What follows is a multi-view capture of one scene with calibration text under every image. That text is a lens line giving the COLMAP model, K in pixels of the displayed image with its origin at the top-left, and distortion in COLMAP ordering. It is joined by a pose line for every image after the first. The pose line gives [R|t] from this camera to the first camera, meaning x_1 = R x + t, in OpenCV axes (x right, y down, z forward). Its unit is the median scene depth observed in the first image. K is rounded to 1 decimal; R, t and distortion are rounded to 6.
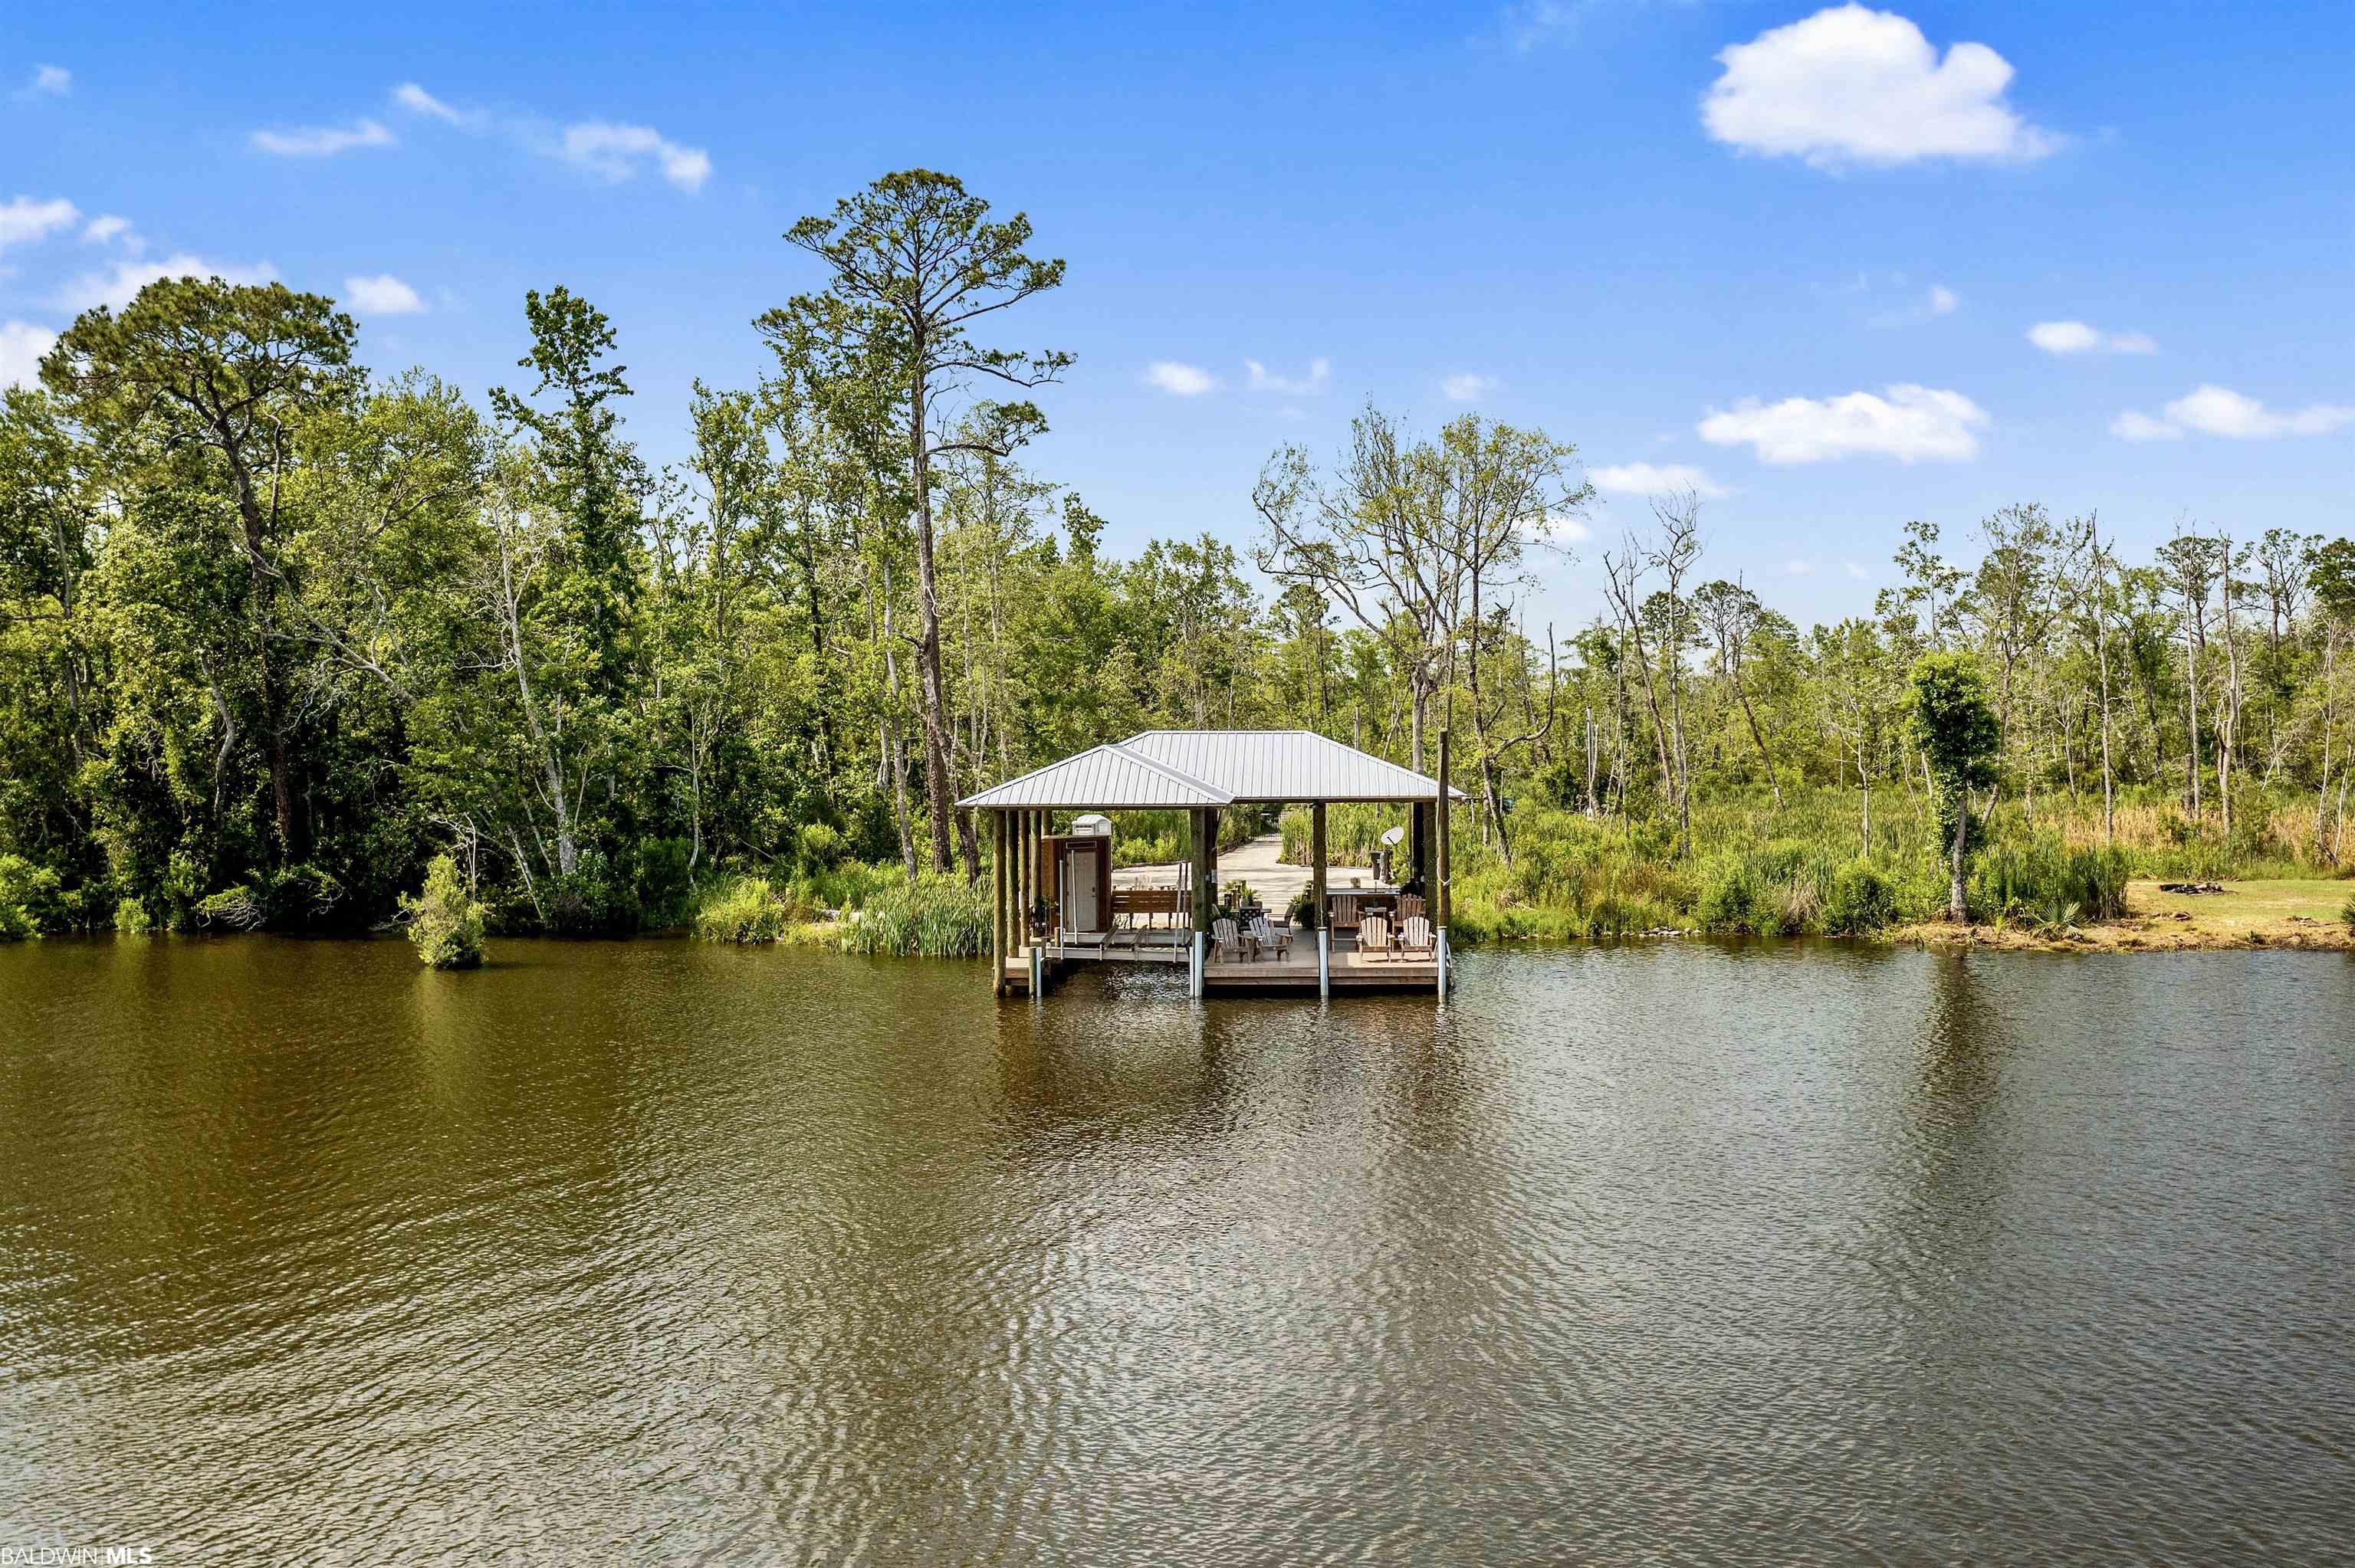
lens RADIAL K [[2251.8, 0, 1183.6], [0, 2251.8, 779.1], [0, 0, 1]] dist [-0.017371, 0.000000]
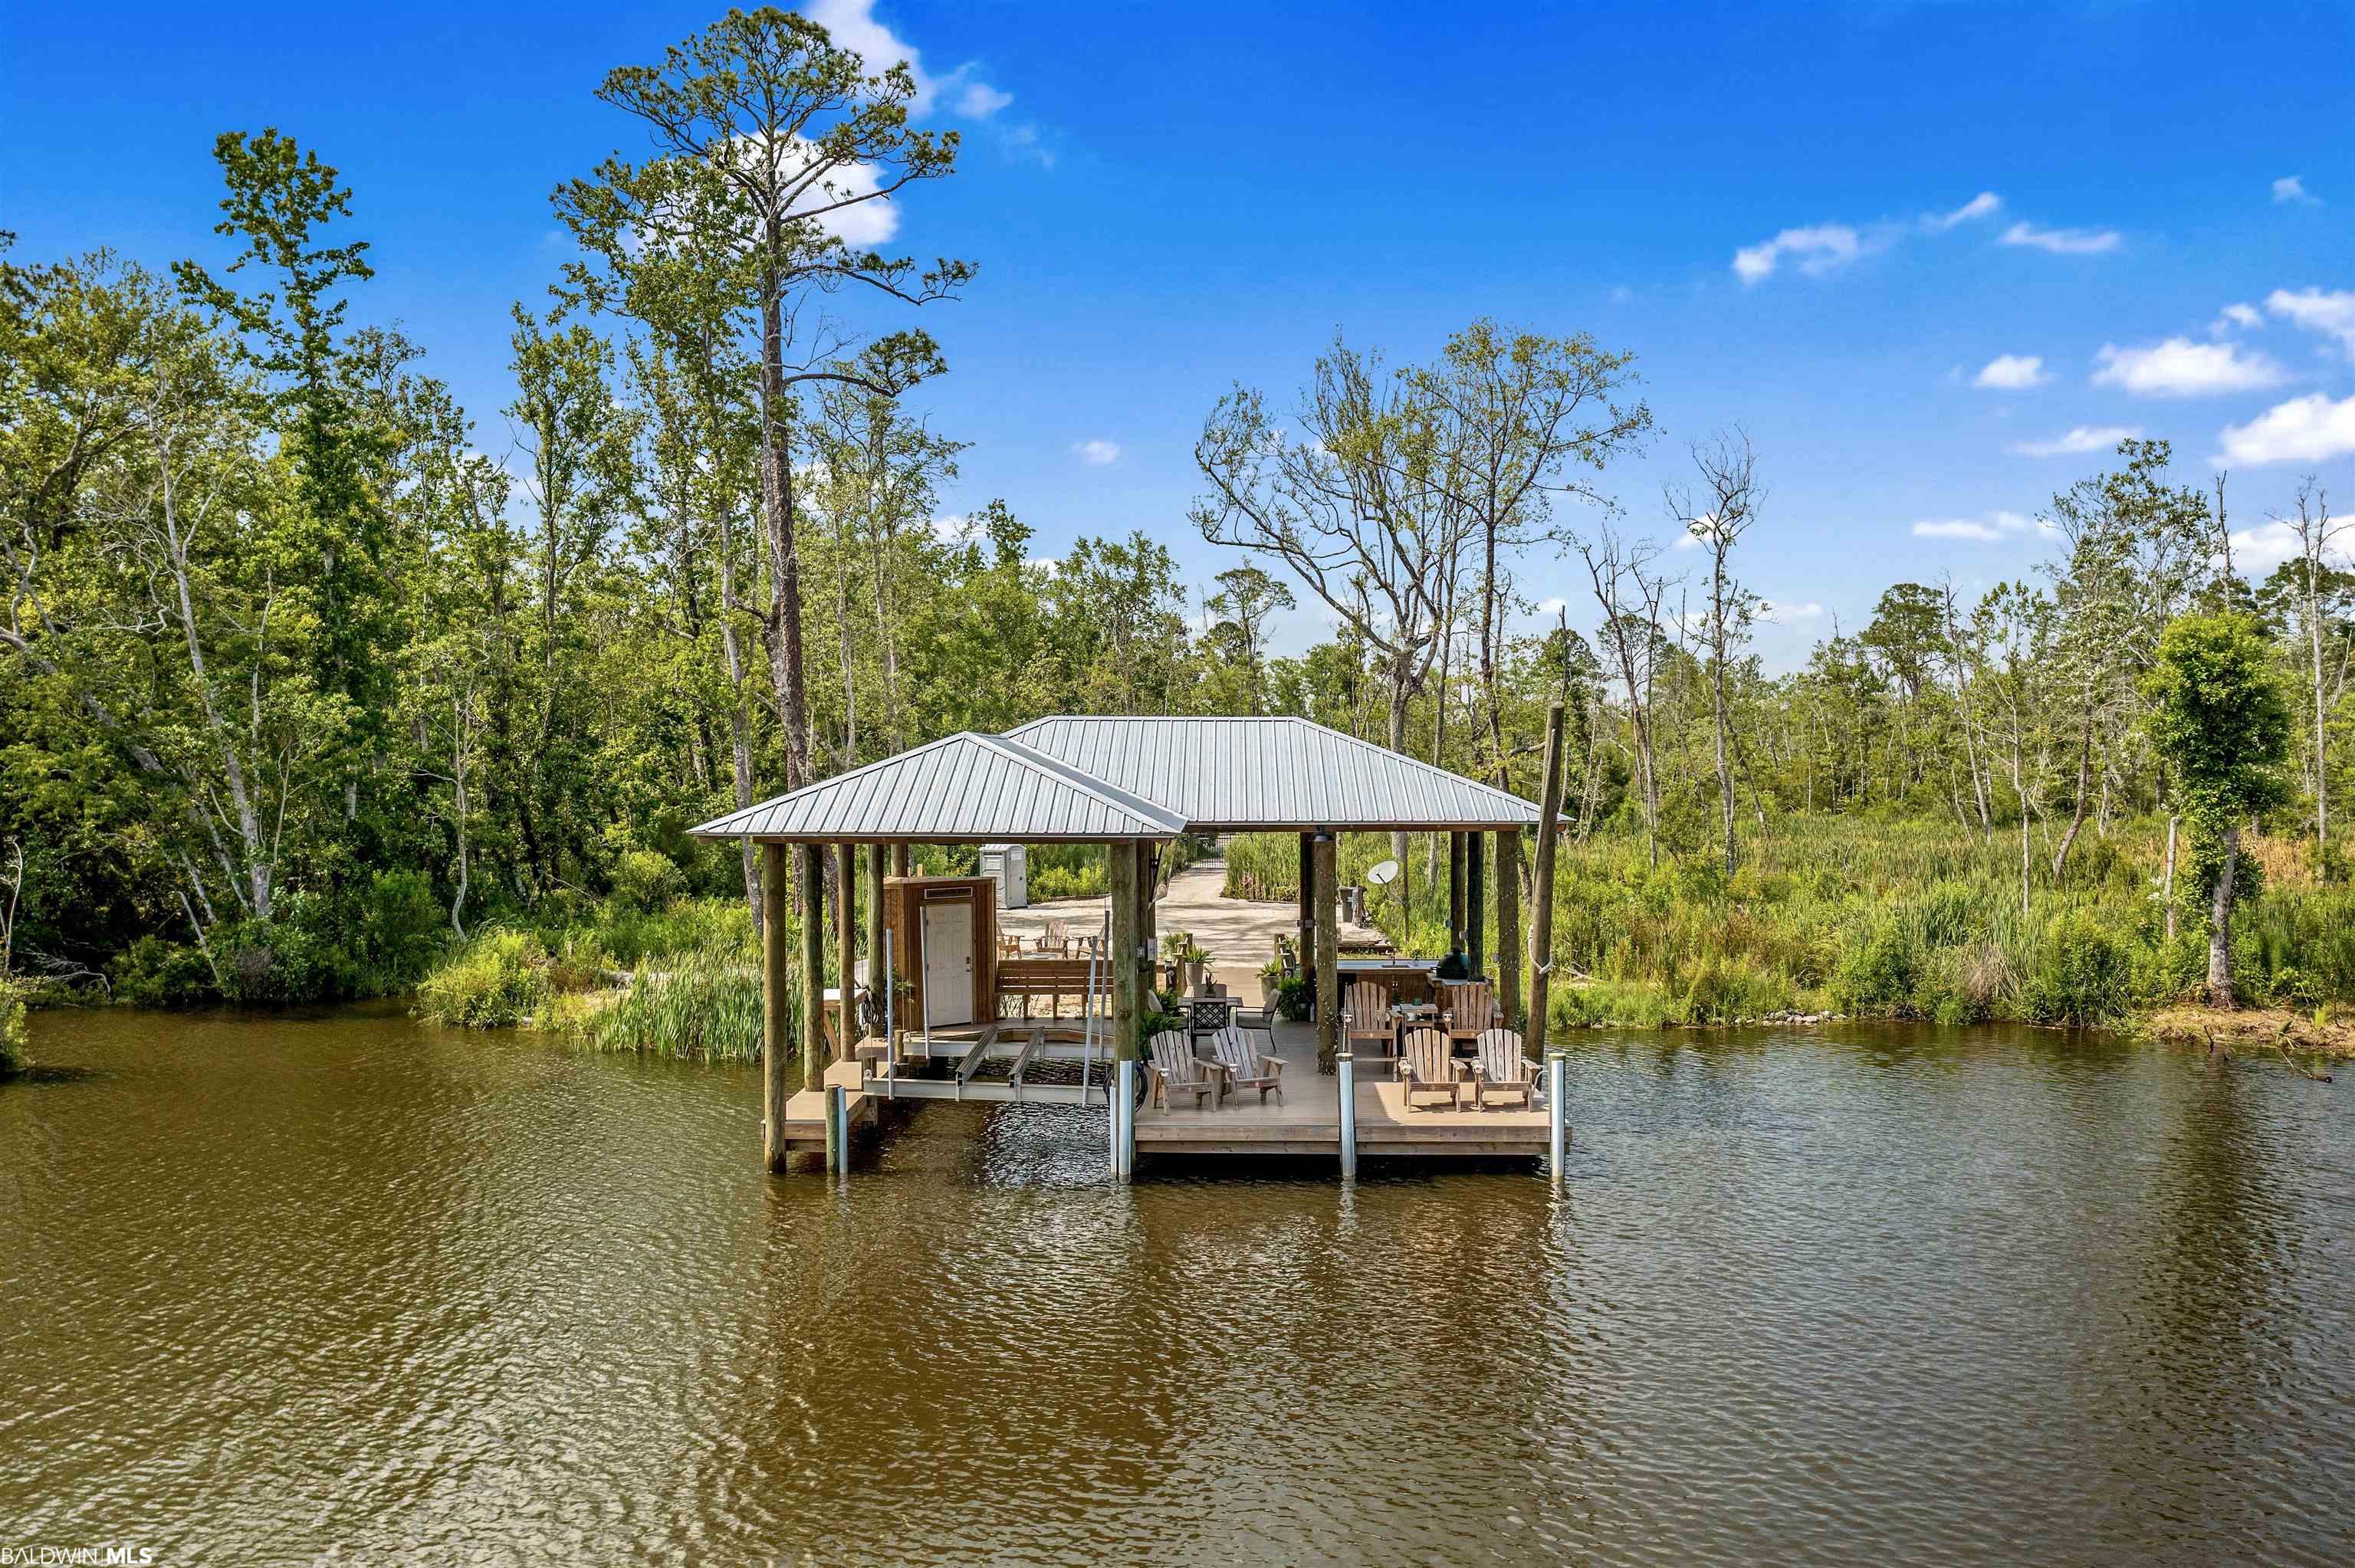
lens RADIAL K [[1935.2, 0, 1071.7], [0, 1935.2, 688.2], [0, 0, 1]] dist [-0.028028, 0.014495]
pose [[0.999708, 0.003658, -0.023873, 0.003259], [-0.005059, 0.998251, -0.058895, 0.002409], [0.023615, 0.058999, 0.997979, 0.377500]]
